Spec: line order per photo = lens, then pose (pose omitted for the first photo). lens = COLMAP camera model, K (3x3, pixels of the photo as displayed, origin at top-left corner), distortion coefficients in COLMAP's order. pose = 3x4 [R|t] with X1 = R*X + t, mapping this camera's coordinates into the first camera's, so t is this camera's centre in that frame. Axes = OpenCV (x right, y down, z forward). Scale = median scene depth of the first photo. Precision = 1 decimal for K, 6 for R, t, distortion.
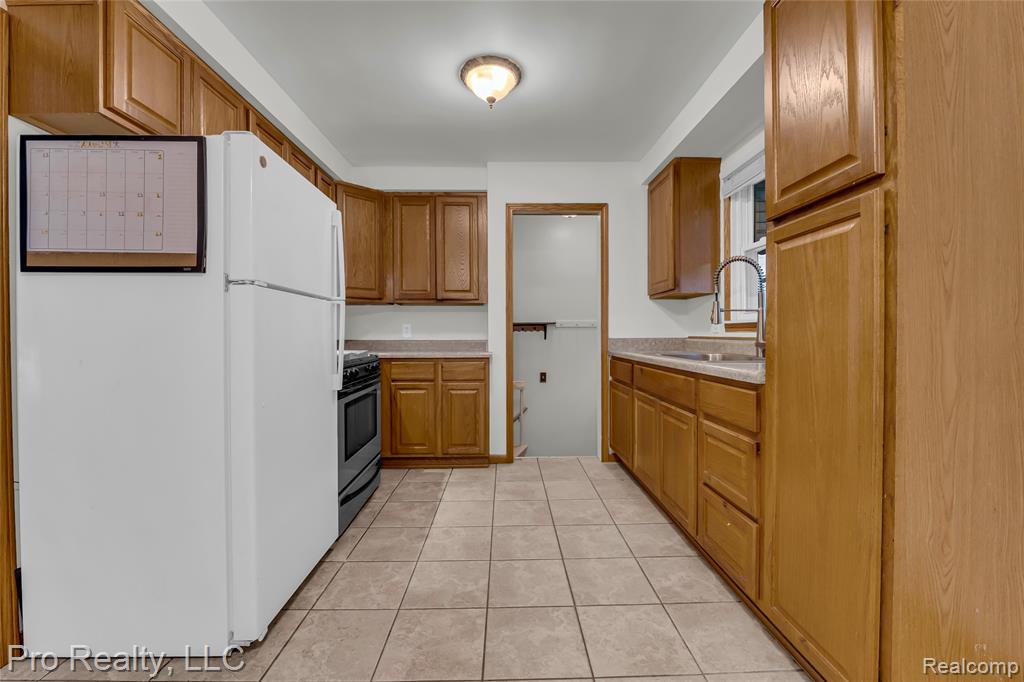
lens RADIAL K [[415.4, 0, 513.2], [0, 415.4, 340.0], [0, 0, 1]] dist [-0.012313, -0.000362]
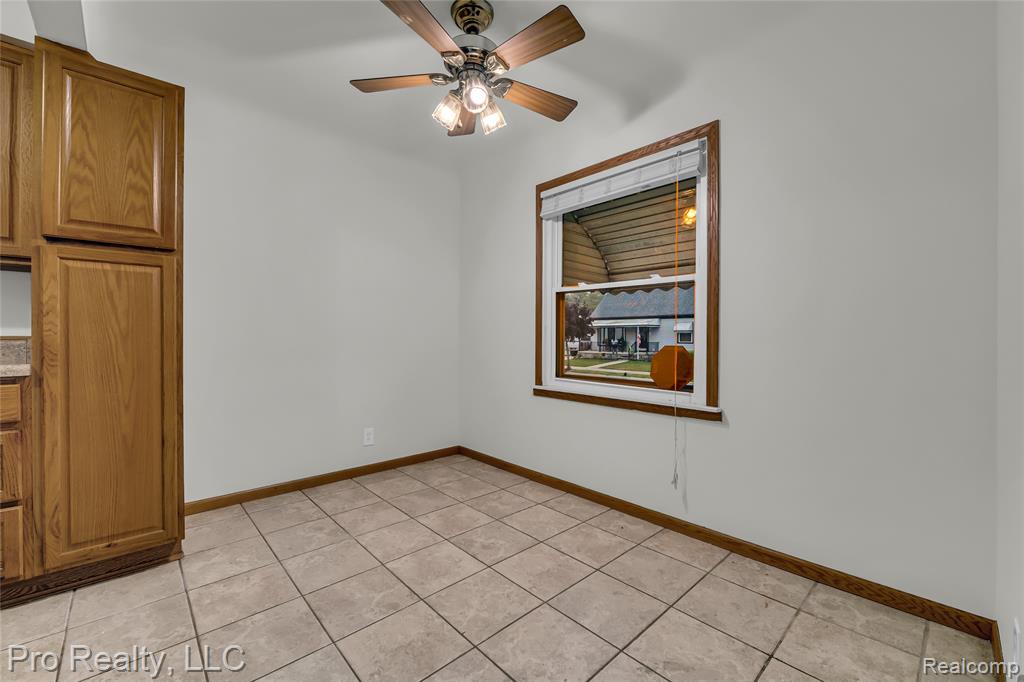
lens RADIAL K [[415.4, 0, 505.5], [0, 415.4, 337.7], [0, 0, 1]] dist [-0.012313, -0.000362]
pose [[-0.654772, -0.002430, 0.755822, -0.544047], [0.006051, 0.999946, 0.008457, 0.000306], [-0.755802, 0.010111, -0.654722, 0.372383]]
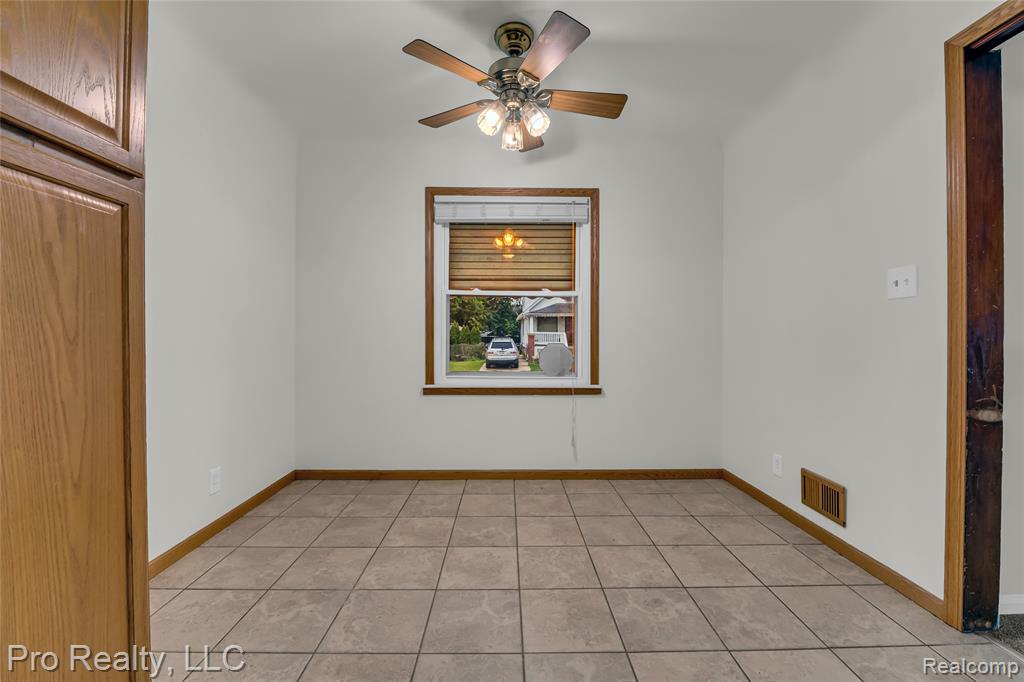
lens RADIAL K [[415.4, 0, 507.2], [0, 415.4, 338.5], [0, 0, 1]] dist [-0.012313, -0.000362]
pose [[-0.999839, -0.000112, 0.017940, -0.018543], [0.000167, 0.999878, 0.015588, -0.005162], [-0.017940, 0.015588, -0.999718, 0.688471]]
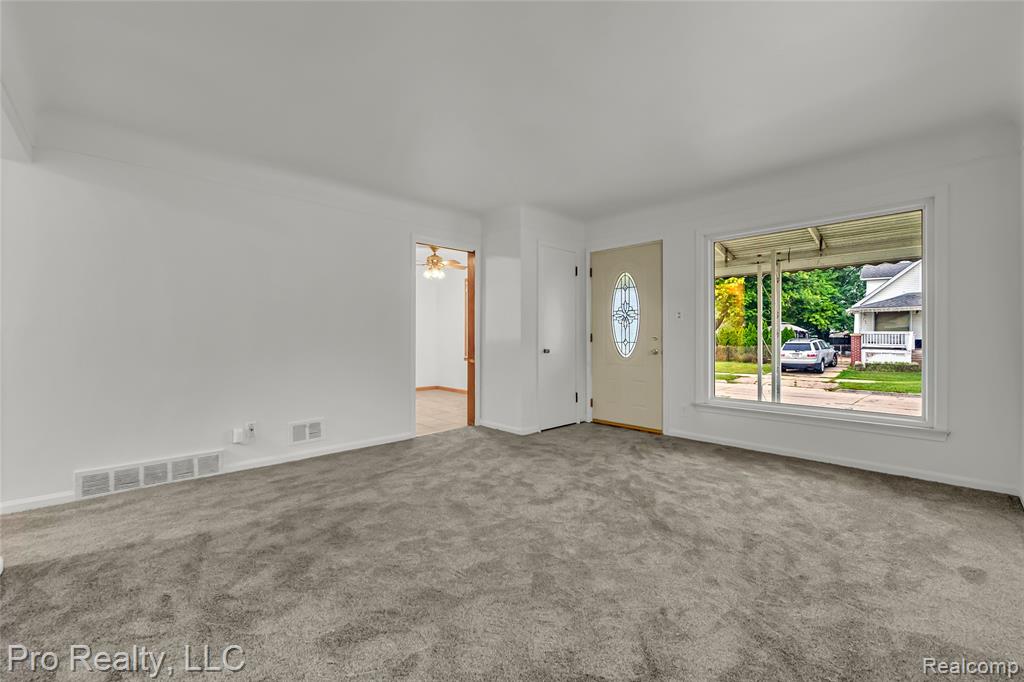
lens RADIAL K [[415.4, 0, 509.3], [0, 415.4, 340.2], [0, 0, 1]] dist [-0.012313, -0.000362]
pose [[-0.663065, -0.003958, 0.748551, -1.937607], [0.009157, 0.999868, 0.013398, -0.010424], [-0.748506, 0.015739, -0.662942, 1.186862]]
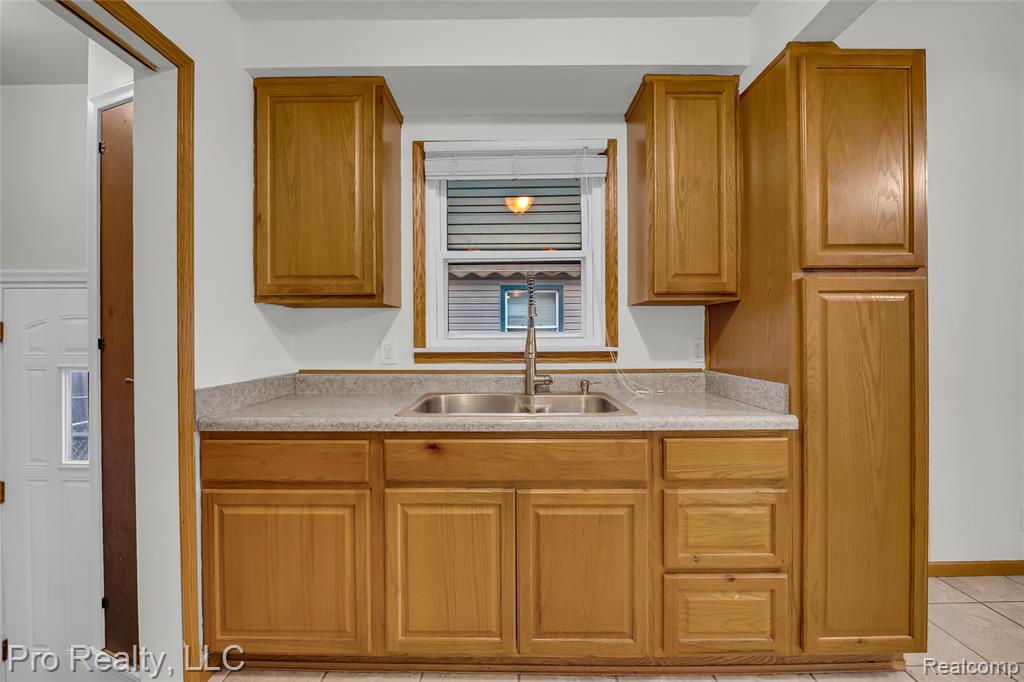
lens RADIAL K [[415.4, 0, 509.3], [0, 415.4, 337.5], [0, 0, 1]] dist [-0.012313, -0.000362]
pose [[0.031497, 0.000135, 0.999504, -0.204788], [0.016634, 0.999861, -0.000659, -0.061802], [-0.999365, 0.016647, 0.031491, 0.822309]]
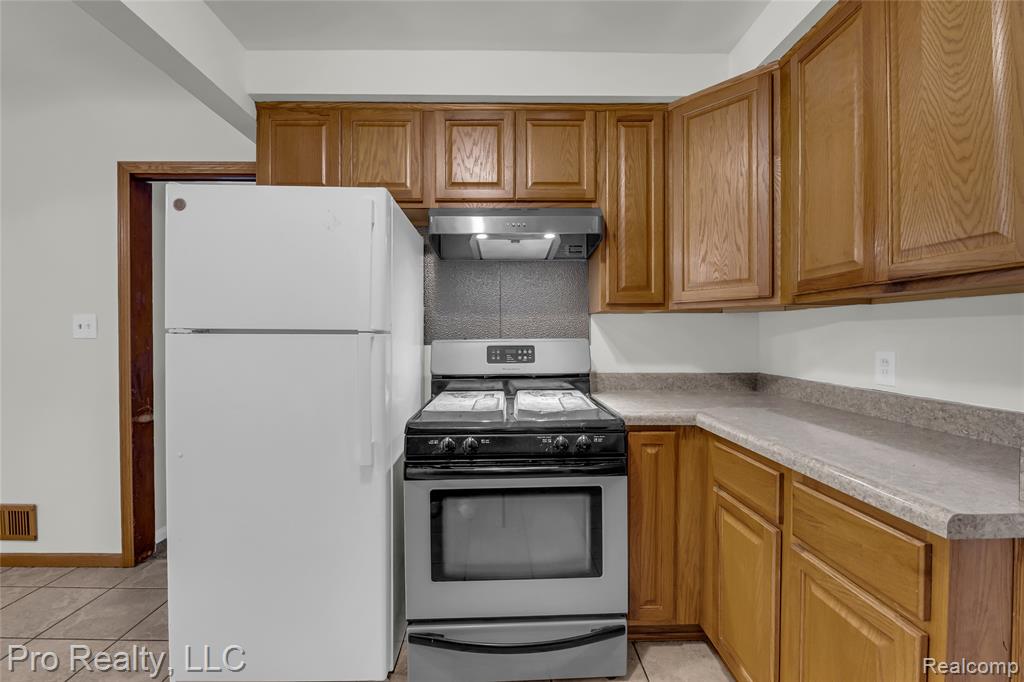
lens RADIAL K [[415.4, 0, 515.1], [0, 415.4, 336.5], [0, 0, 1]] dist [-0.012313, -0.000362]
pose [[-0.002107, 0.006156, -0.999979, 0.174131], [-0.009177, 0.999939, 0.006175, -0.068126], [0.999956, 0.009190, -0.002051, 0.878247]]
